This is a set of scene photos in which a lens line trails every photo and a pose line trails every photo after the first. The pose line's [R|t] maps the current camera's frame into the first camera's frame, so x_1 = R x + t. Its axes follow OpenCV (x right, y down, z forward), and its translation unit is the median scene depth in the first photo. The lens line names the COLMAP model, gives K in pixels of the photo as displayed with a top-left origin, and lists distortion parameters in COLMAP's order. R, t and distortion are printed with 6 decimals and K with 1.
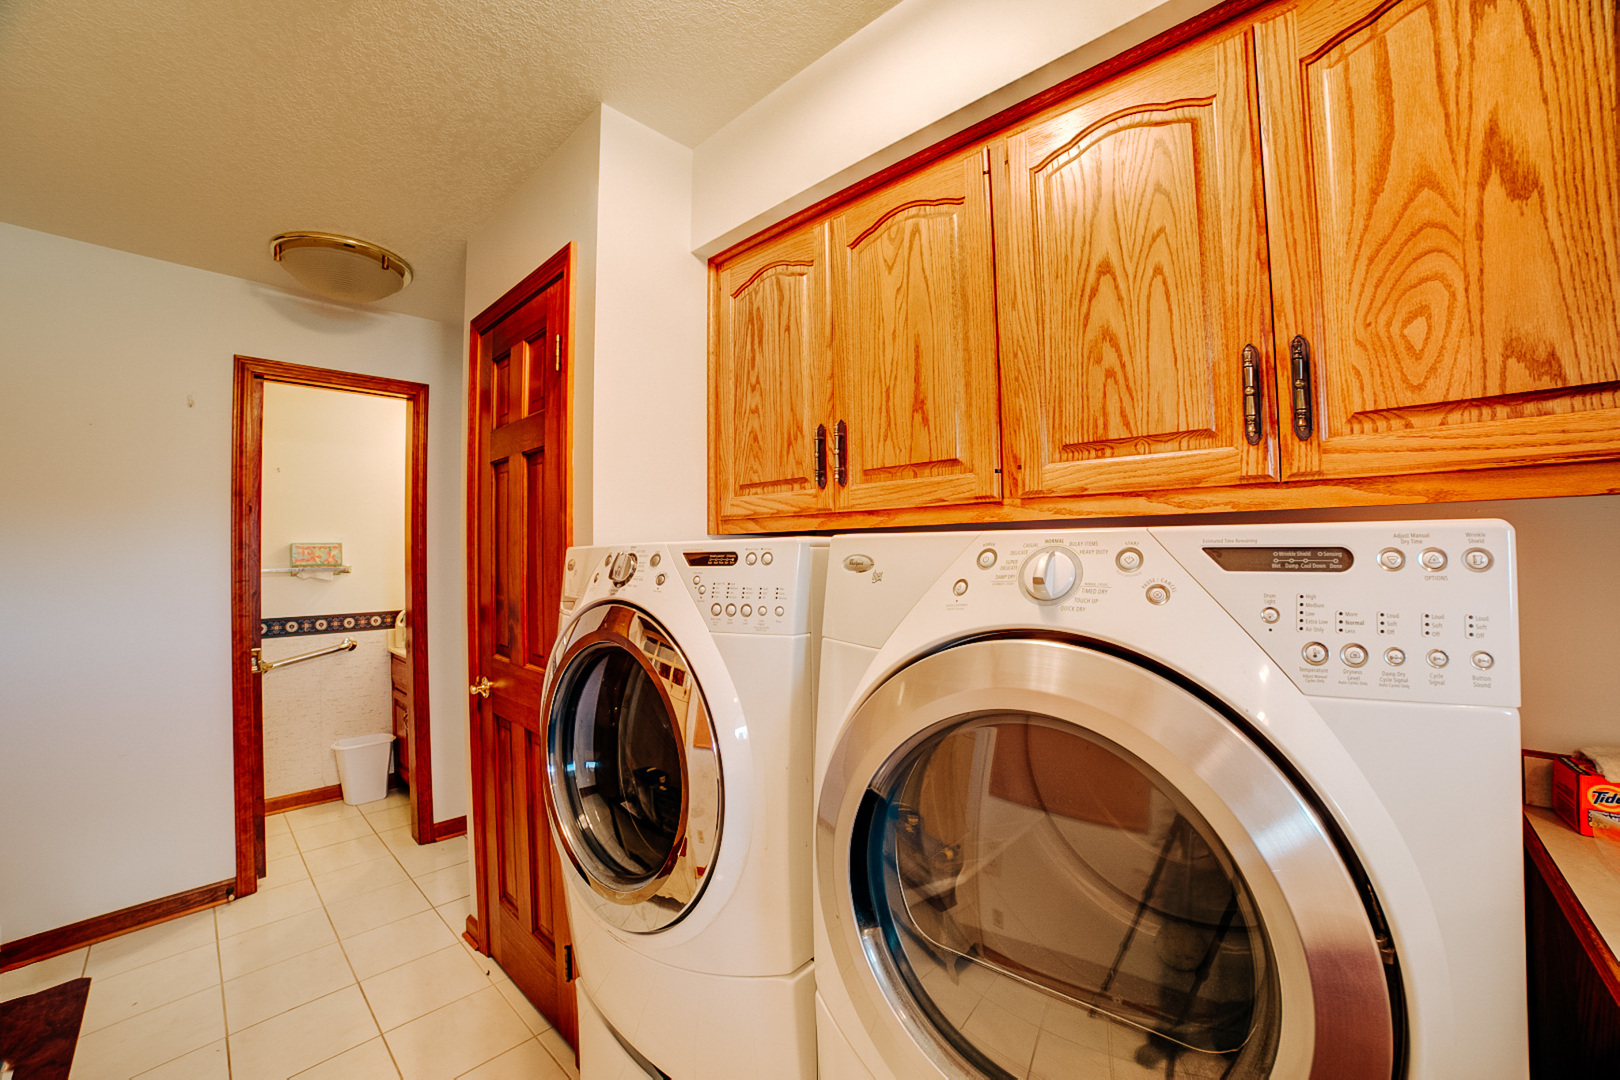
lens RADIAL K [[676.0, 0, 810.0], [0, 676.0, 540.0], [0, 0, 1]] dist [-0.077368, 0.041048]
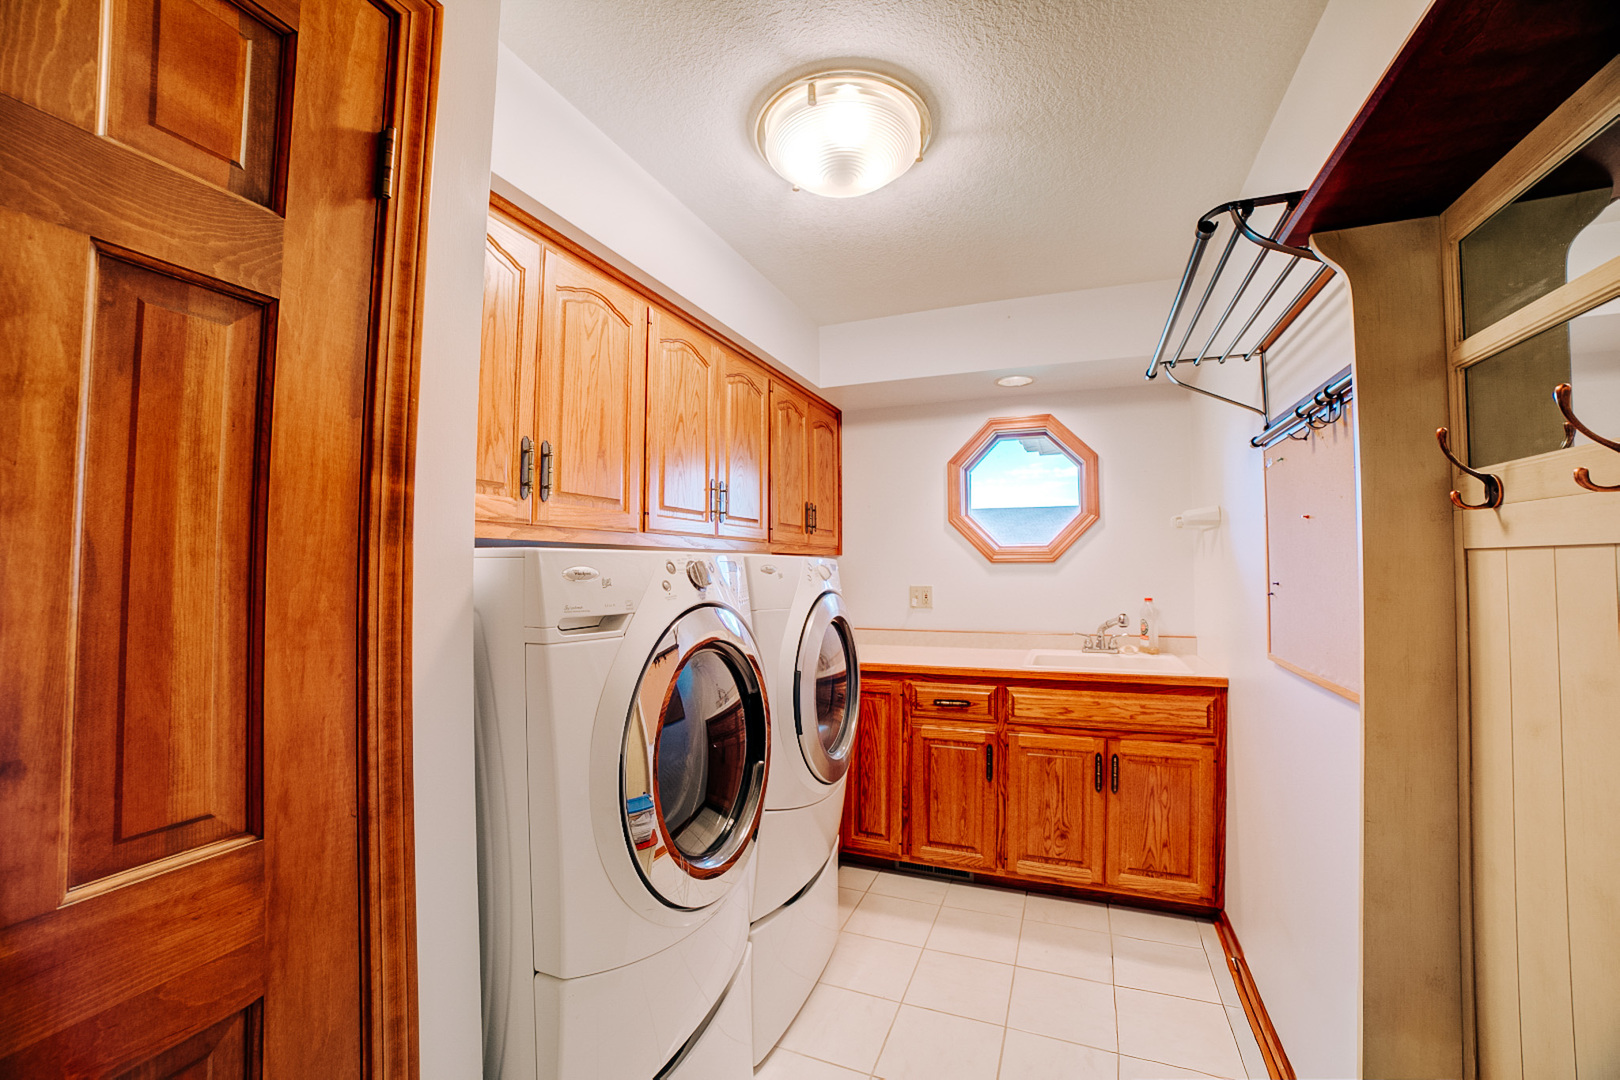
lens RADIAL K [[676.0, 0, 810.0], [0, 676.0, 540.0], [0, 0, 1]] dist [-0.077368, 0.041048]
pose [[-0.372758, 0.047936, 0.926690, -1.157100], [-0.013445, 0.998281, -0.057048, 0.039101], [-0.927831, -0.033724, -0.371473, 1.055132]]
